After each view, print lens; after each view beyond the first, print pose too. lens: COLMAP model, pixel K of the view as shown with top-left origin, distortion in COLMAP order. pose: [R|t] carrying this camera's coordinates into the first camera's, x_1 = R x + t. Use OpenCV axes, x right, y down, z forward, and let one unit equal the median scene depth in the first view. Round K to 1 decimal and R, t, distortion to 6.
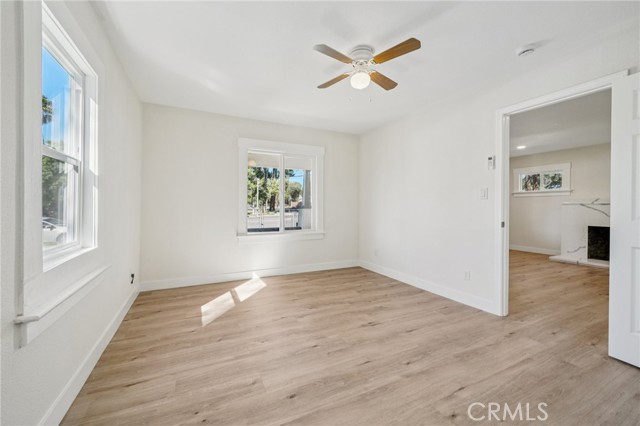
lens RADIAL K [[242.4, 0, 319.9], [0, 242.4, 209.5], [0, 0, 1]] dist [-0.010869, 0.001336]
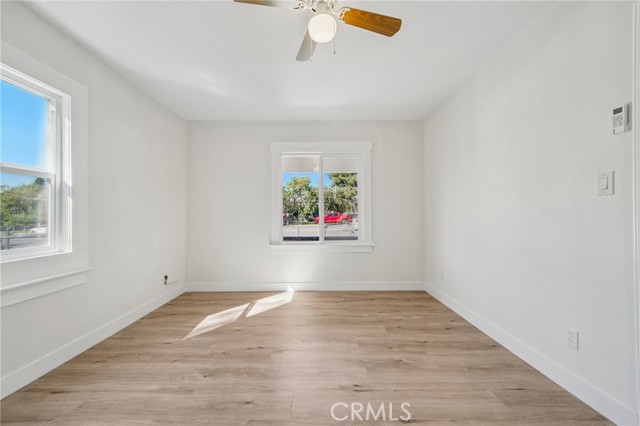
lens RADIAL K [[242.4, 0, 327.3], [0, 242.4, 213.5], [0, 0, 1]] dist [-0.010869, 0.001336]
pose [[0.908234, -0.009327, -0.418358, 0.376735], [0.003141, 0.999875, -0.015473, 0.003100], [0.418451, 0.012739, 0.908150, 0.318893]]
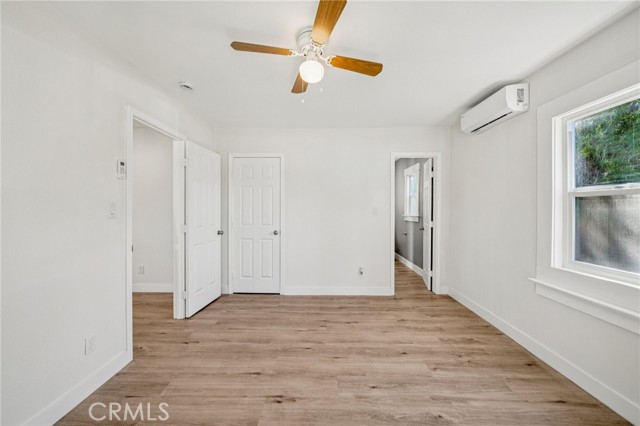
lens RADIAL K [[242.4, 0, 320.1], [0, 242.4, 209.6], [0, 0, 1]] dist [-0.010869, 0.001336]
pose [[-0.880223, -0.005832, 0.474524, -0.195974], [-0.000527, 0.999936, 0.011313, -0.076601], [-0.474560, 0.009708, -0.880170, 1.389926]]
